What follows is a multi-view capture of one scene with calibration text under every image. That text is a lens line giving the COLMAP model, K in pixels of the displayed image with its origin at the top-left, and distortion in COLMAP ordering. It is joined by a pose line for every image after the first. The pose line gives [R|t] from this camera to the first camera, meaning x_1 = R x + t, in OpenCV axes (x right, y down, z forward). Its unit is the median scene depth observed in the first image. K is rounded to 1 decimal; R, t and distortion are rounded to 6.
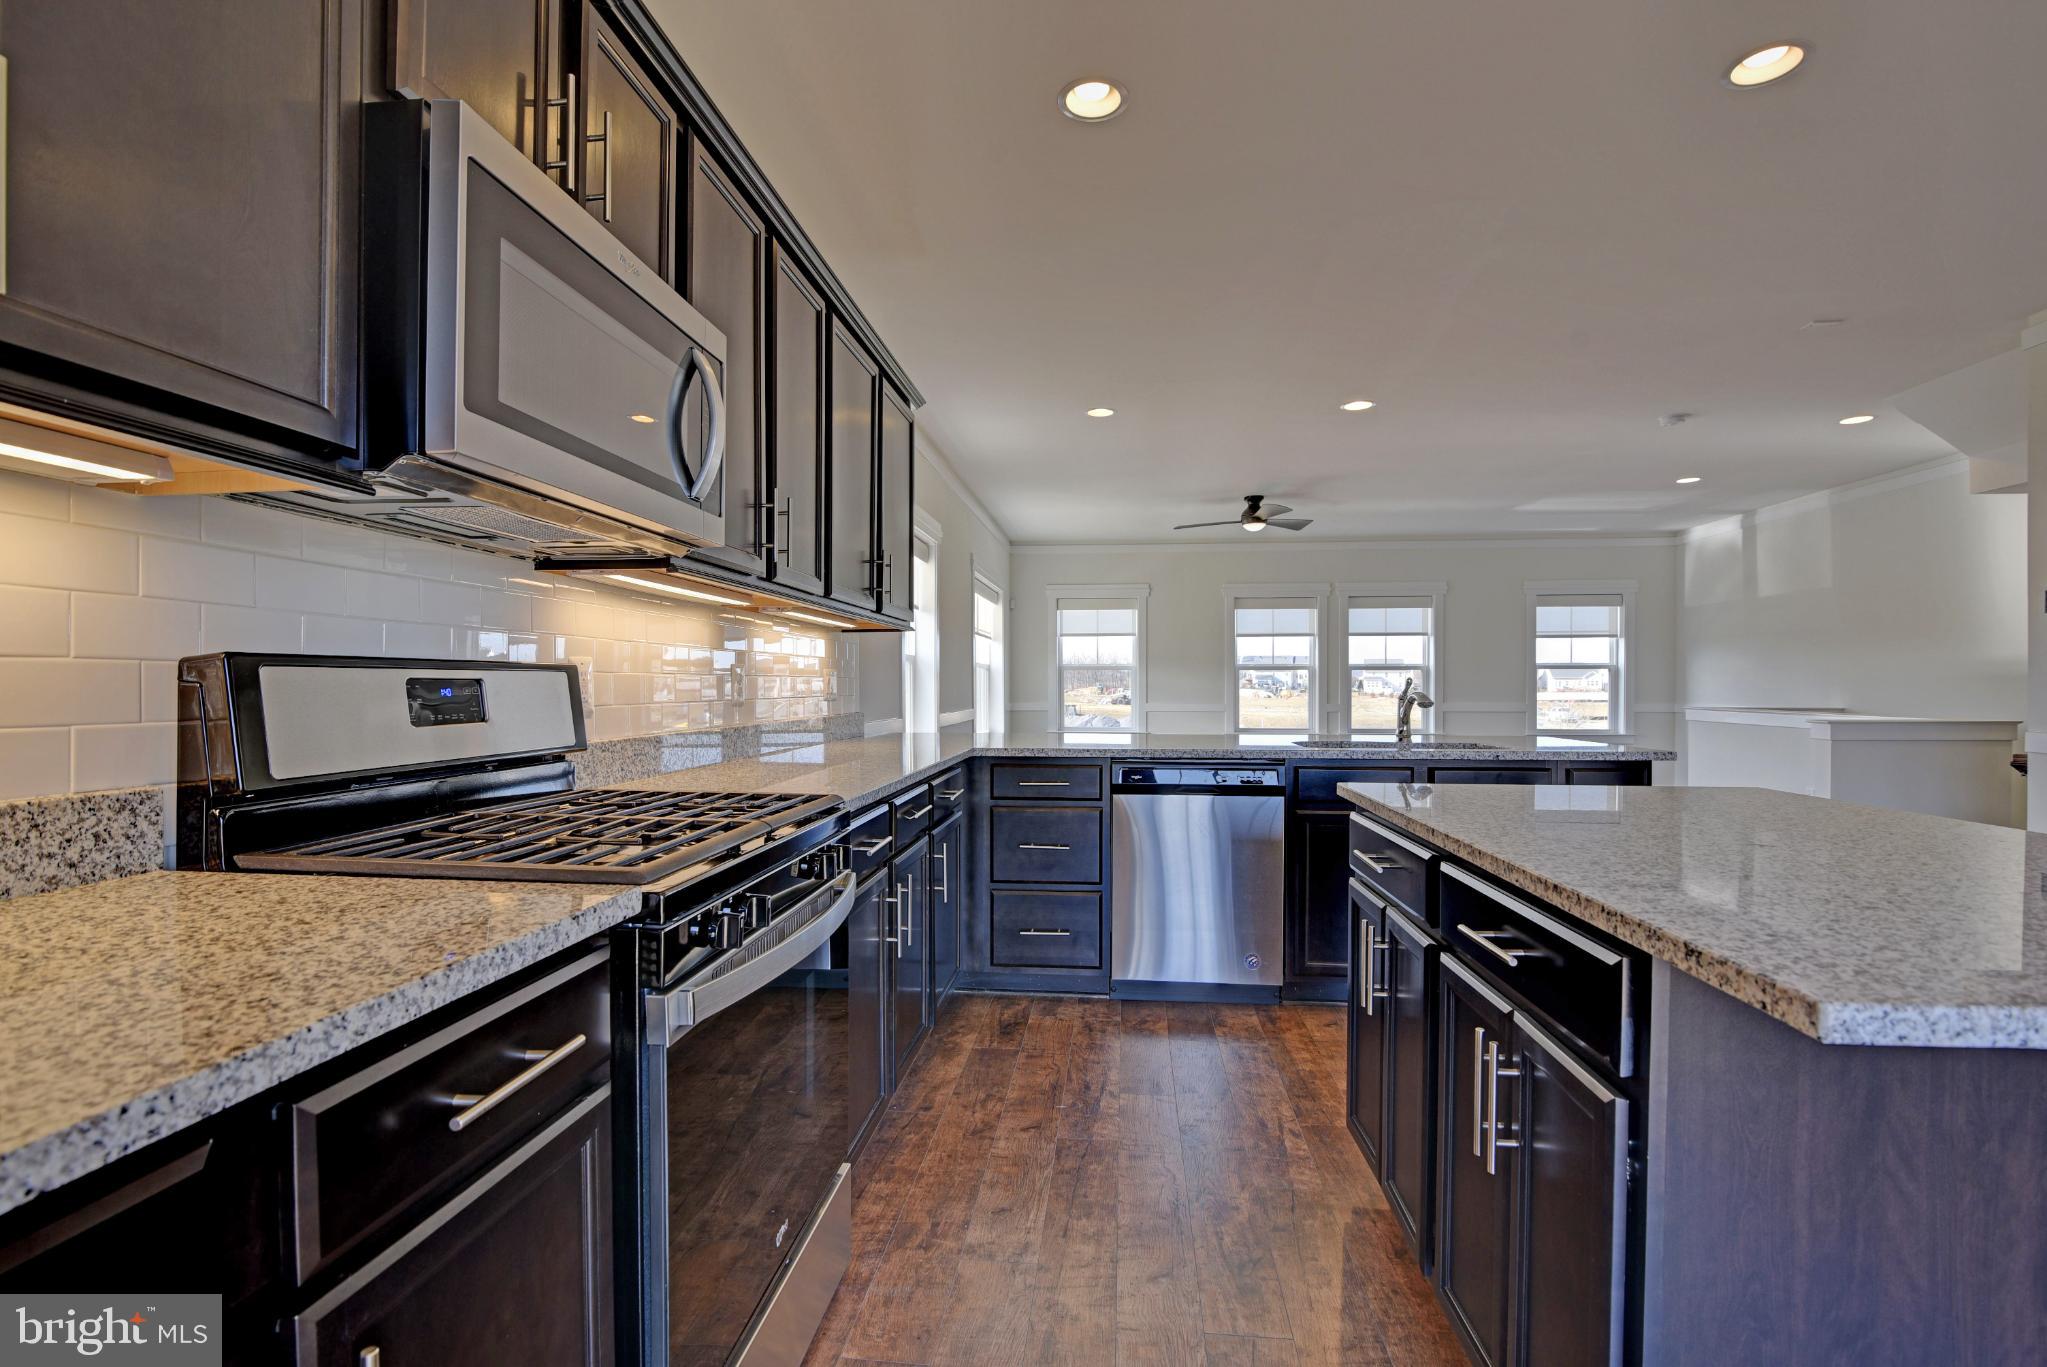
lens RADIAL K [[932.6, 0, 1023.0], [0, 932.6, 693.1], [0, 0, 1]] dist [-0.020487, 0.001470]
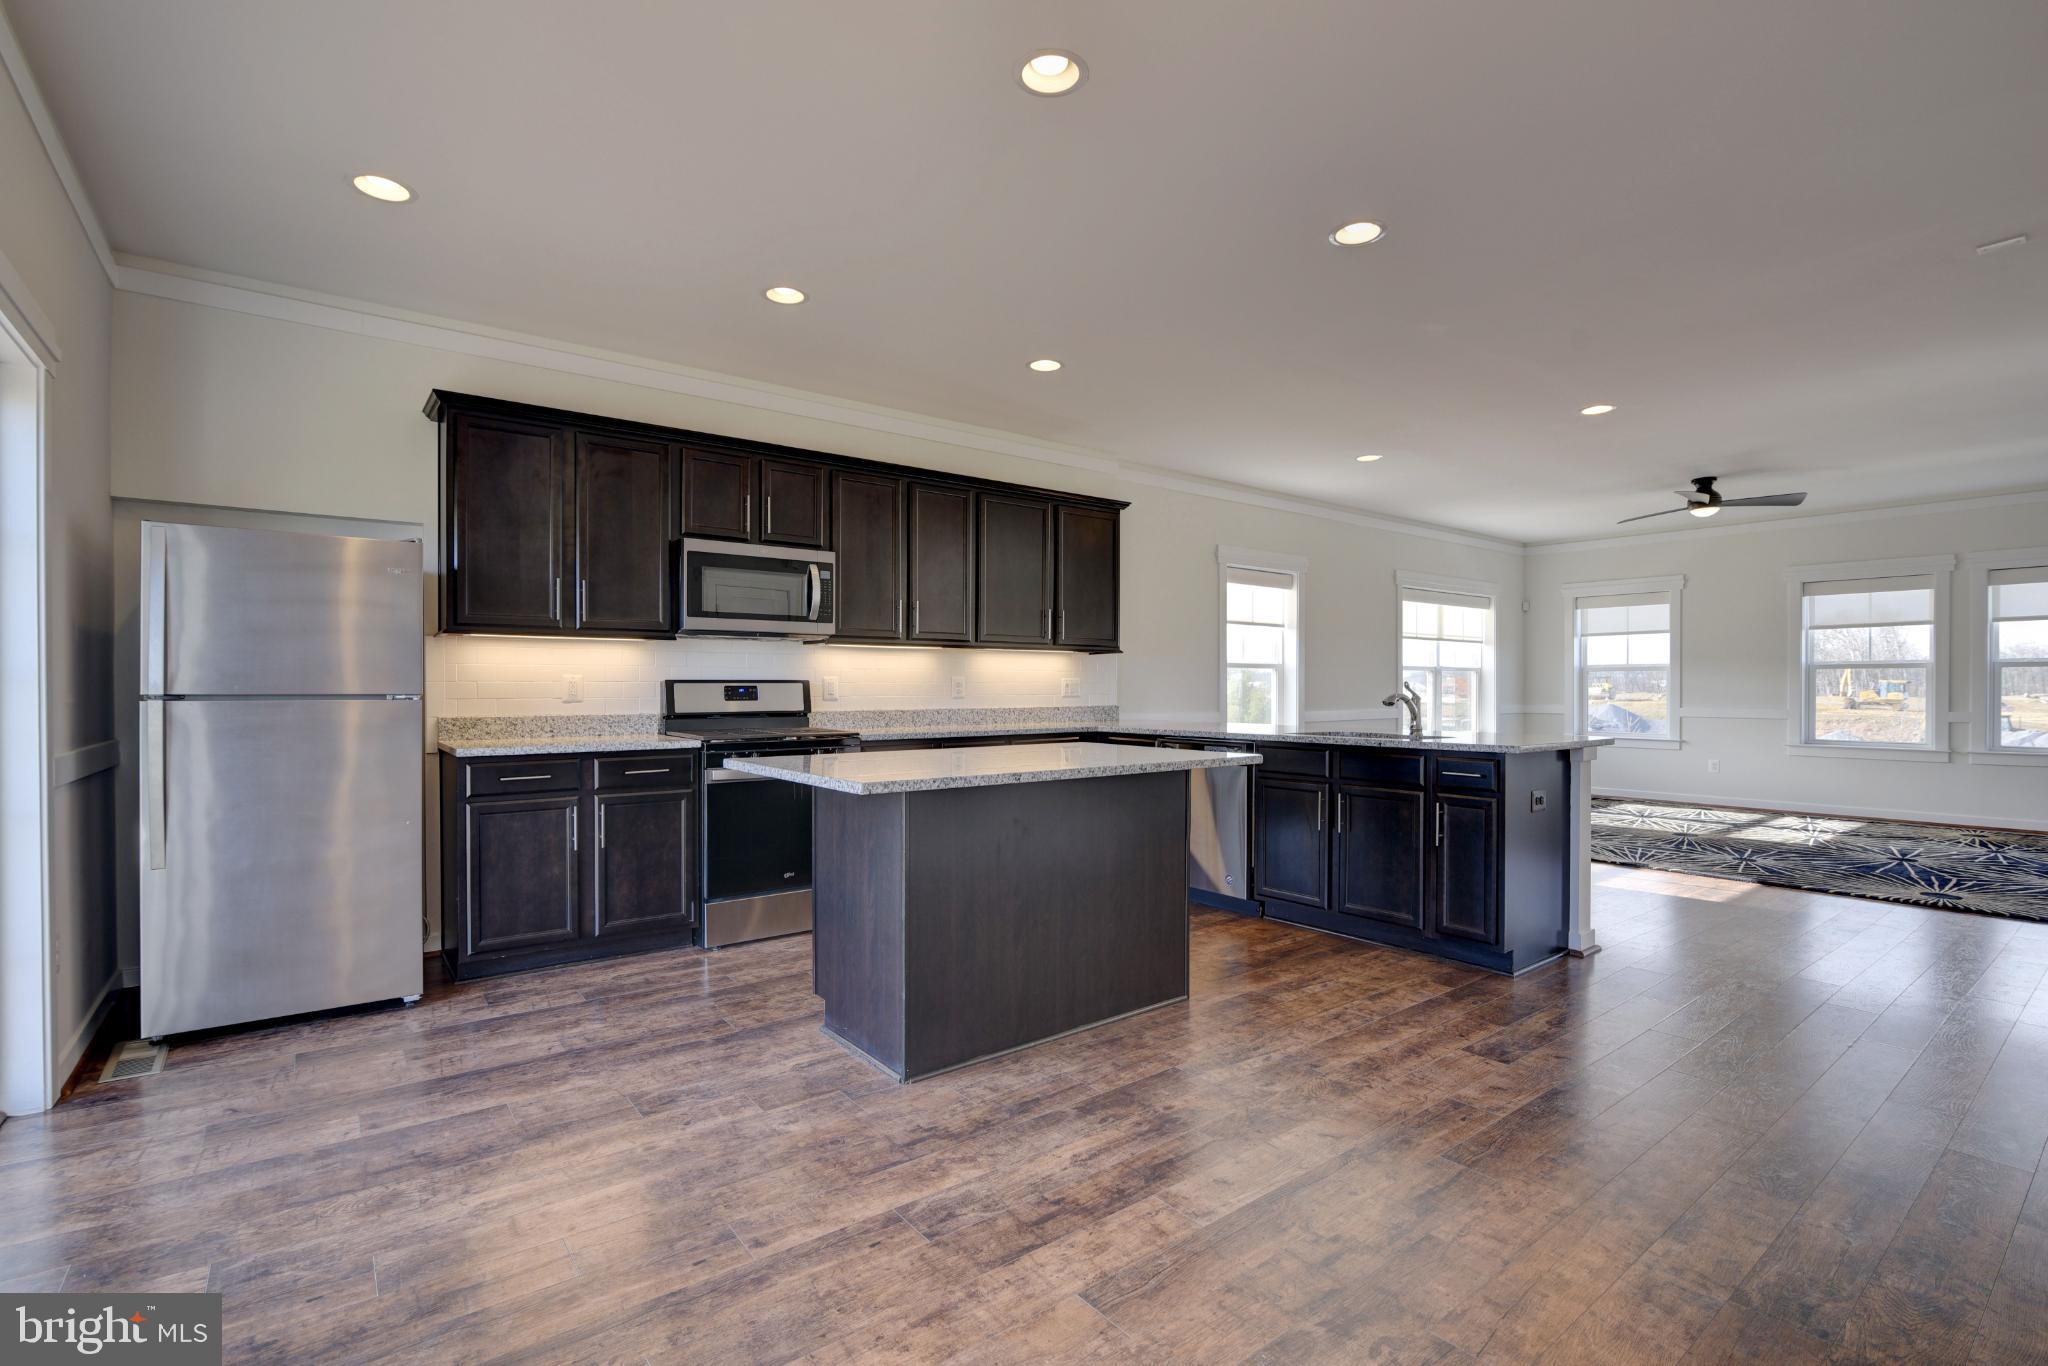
lens RADIAL K [[933.1, 0, 1023.5], [0, 933.1, 692.6], [0, 0, 1]] dist [-0.020487, 0.001470]
pose [[0.692442, 0.002968, -0.721467, 0.951948], [-0.005358, 0.999985, -0.001029, 0.002119], [0.721453, 0.004578, 0.692448, -0.203050]]
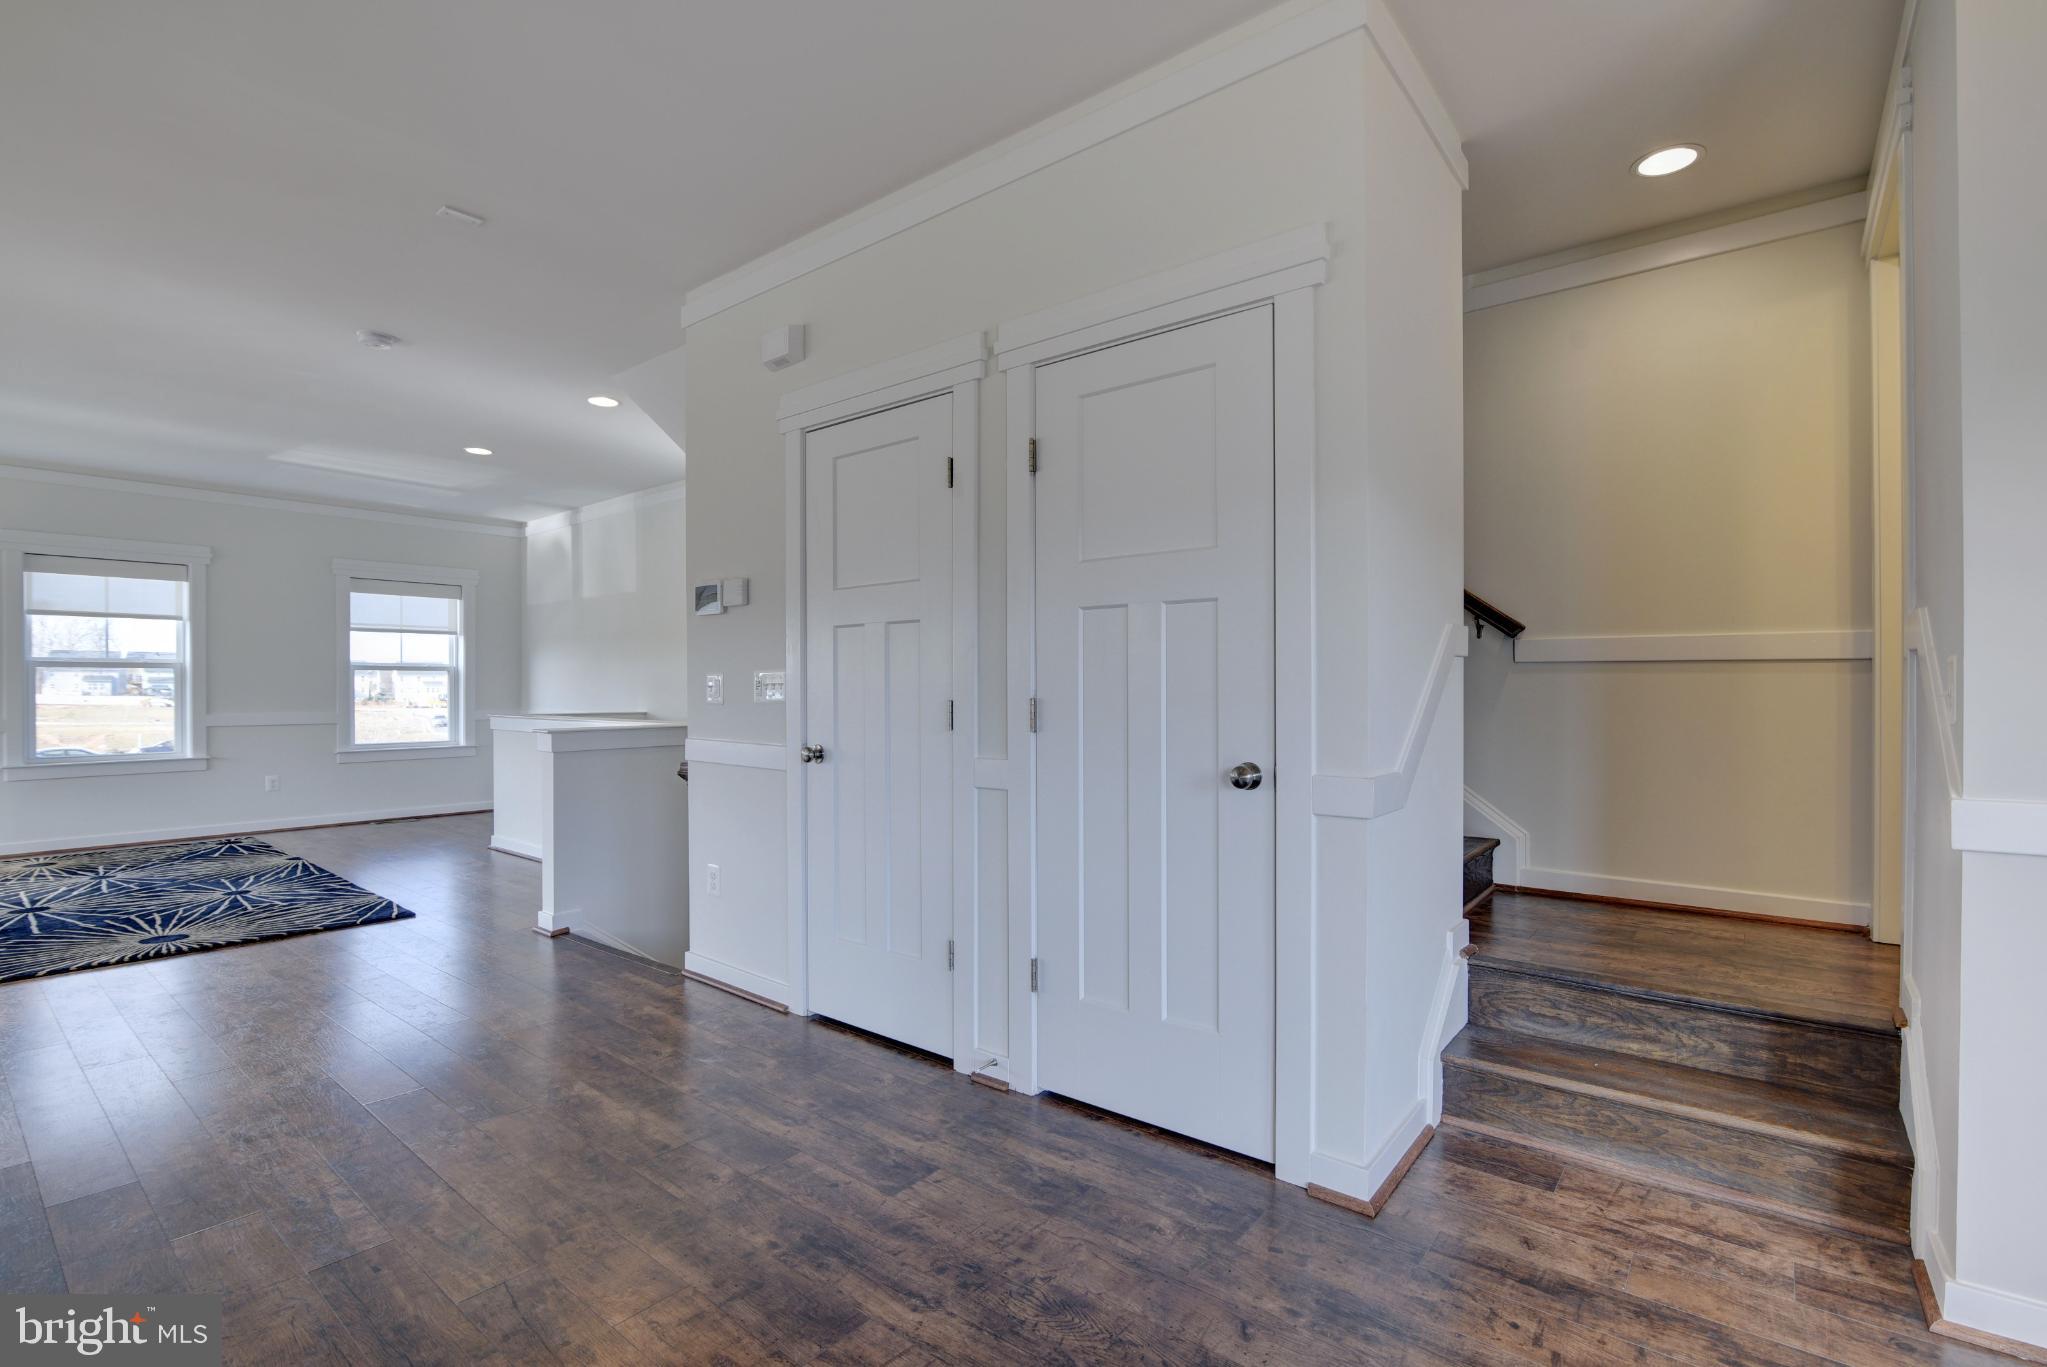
lens RADIAL K [[932.6, 0, 1023.0], [0, 932.6, 693.1], [0, 0, 1]] dist [-0.020487, 0.001470]
pose [[0.538144, -0.003132, 0.842847, 0.528542], [0.007636, 0.999970, -0.001160, -0.000334], [-0.842818, 0.007061, 0.538152, 0.215678]]
